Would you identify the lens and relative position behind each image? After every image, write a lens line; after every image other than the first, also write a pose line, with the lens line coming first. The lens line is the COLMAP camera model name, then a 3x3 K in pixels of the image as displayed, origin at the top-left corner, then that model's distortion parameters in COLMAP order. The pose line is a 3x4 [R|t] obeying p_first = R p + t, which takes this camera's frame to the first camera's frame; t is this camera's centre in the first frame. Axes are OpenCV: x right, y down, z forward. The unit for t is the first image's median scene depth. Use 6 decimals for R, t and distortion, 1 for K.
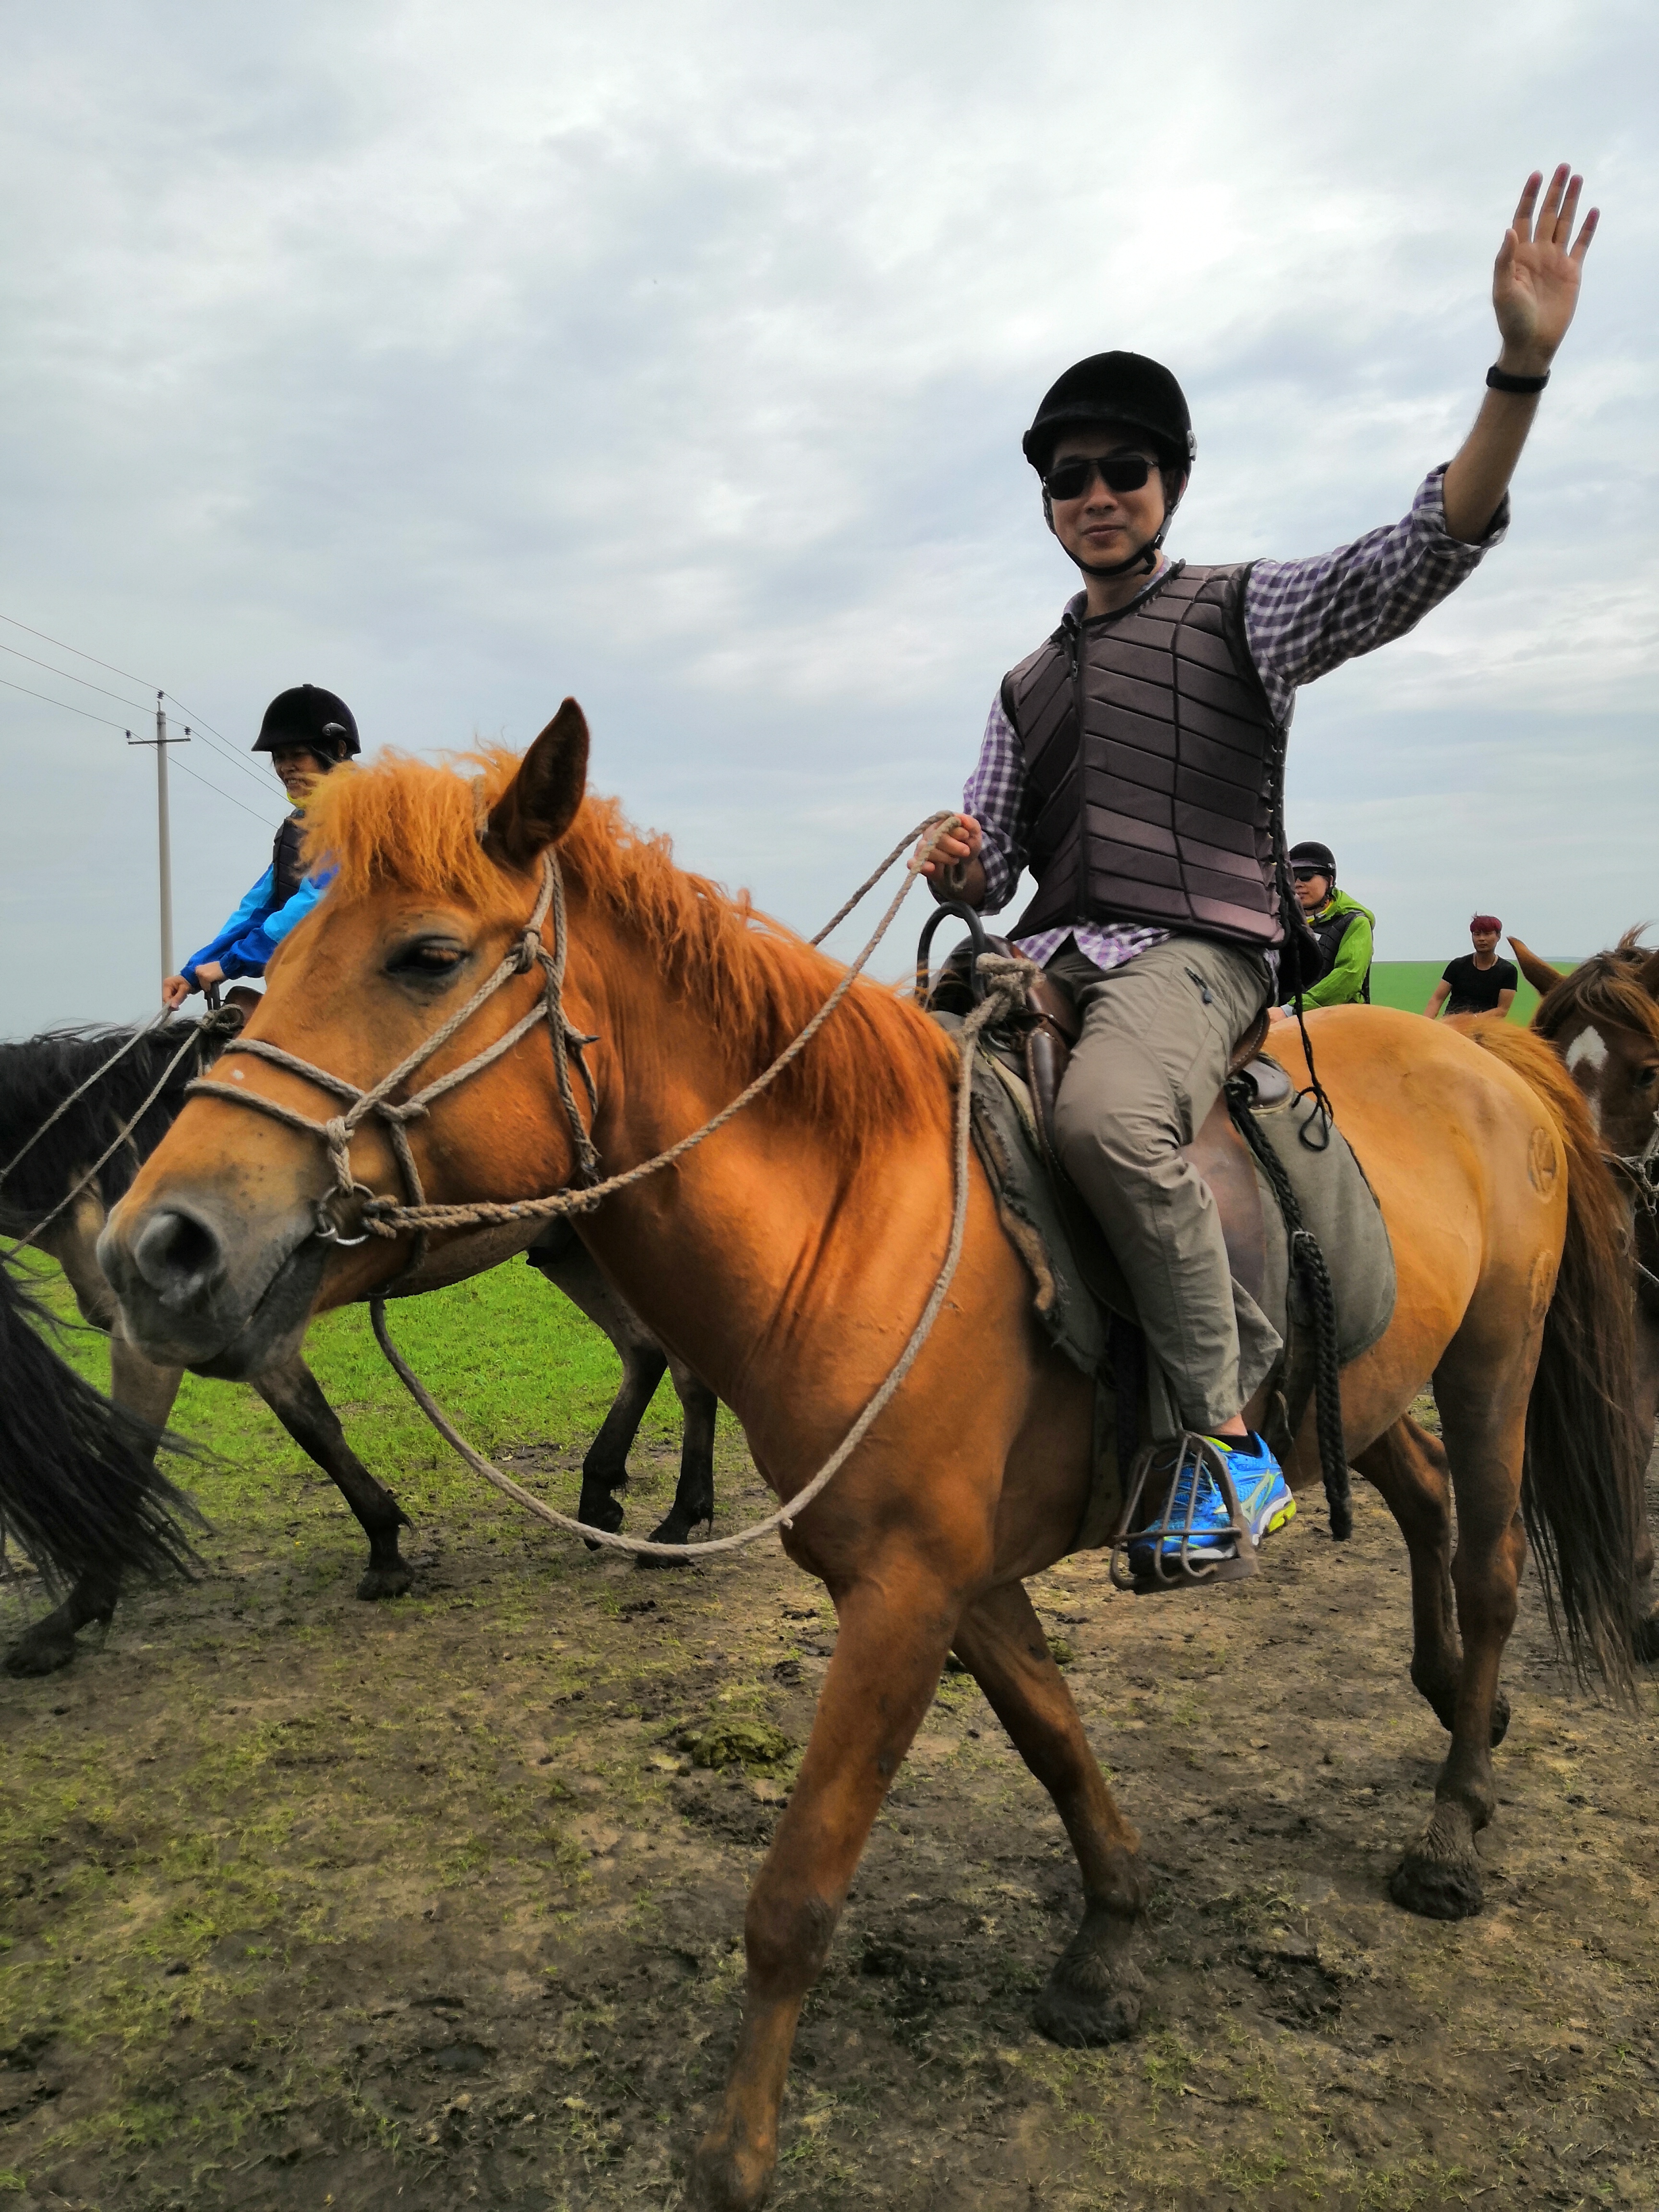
lens RADIAL K [[1776.2, 0, 841.5], [0, 1776.2, 1097.7], [0, 0, 1]] dist [-0.012315, 0.061219]
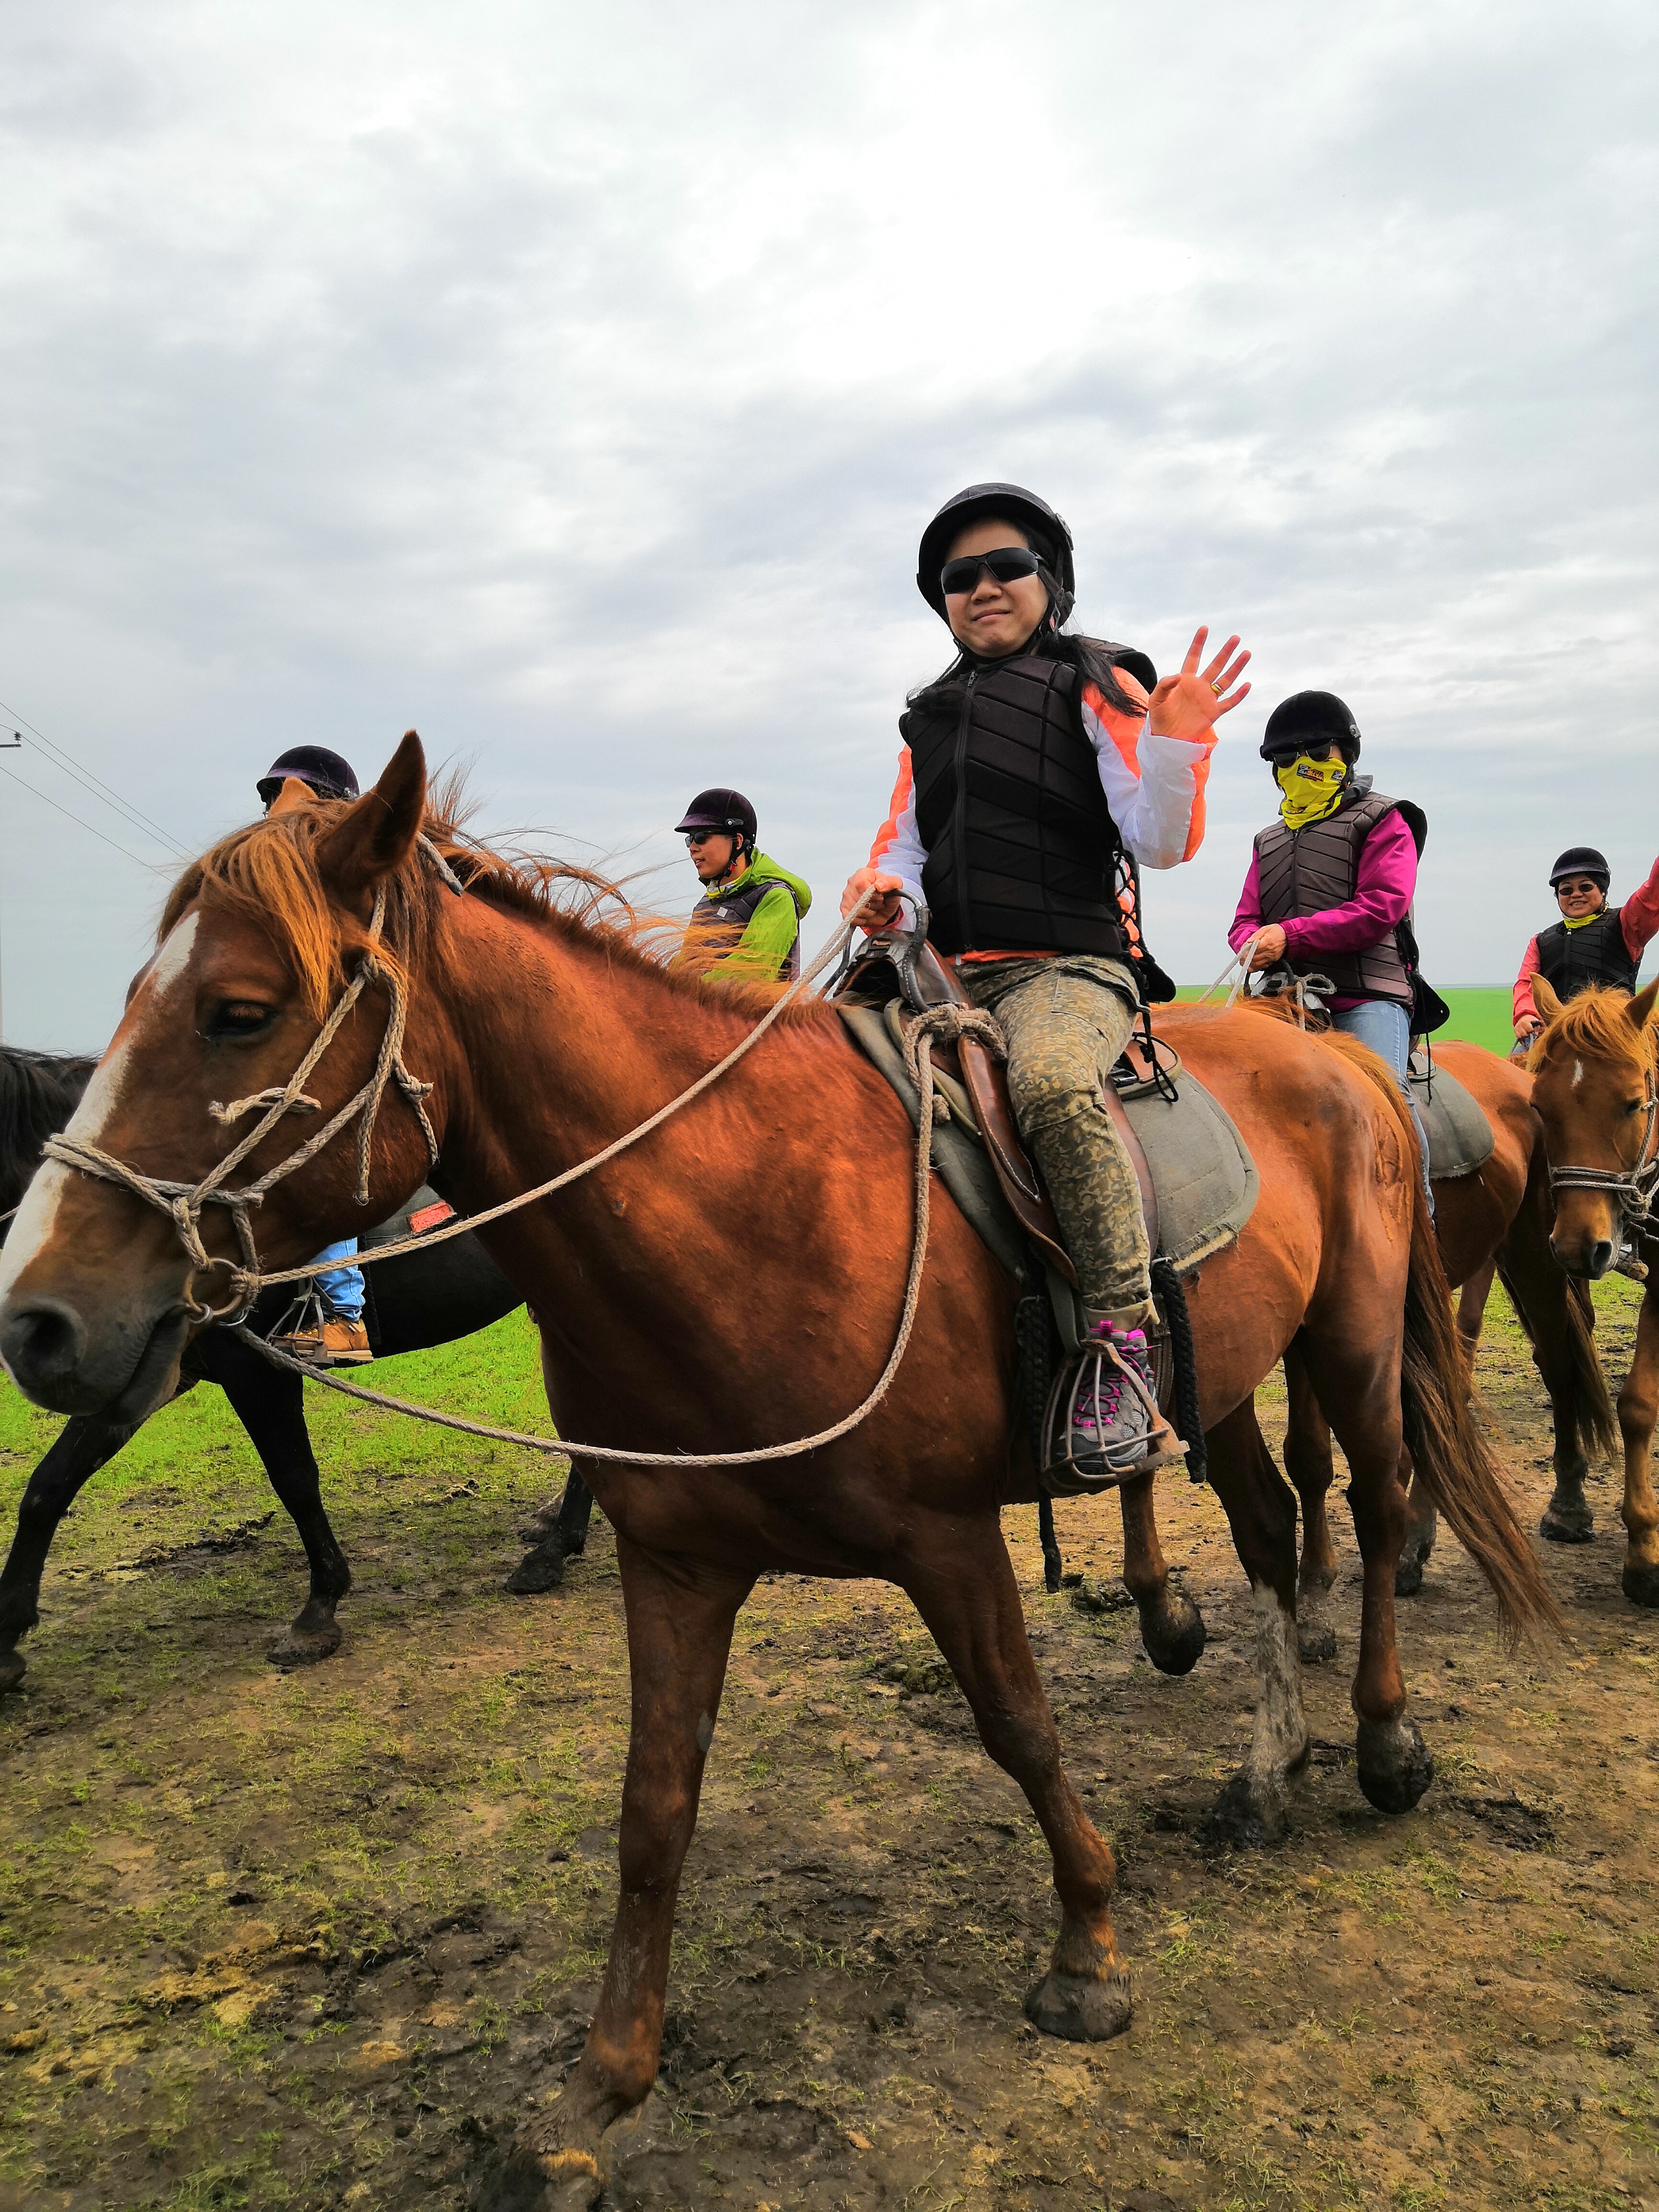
lens RADIAL K [[1776.2, 0, 842.8], [0, 1776.2, 1108.2], [0, 0, 1]] dist [-0.012315, 0.061219]
pose [[0.994270, 0.000386, 0.106894, -0.222060], [0.000105, 0.999989, -0.004585, 0.005035], [-0.106894, 0.004570, 0.994260, -0.120717]]
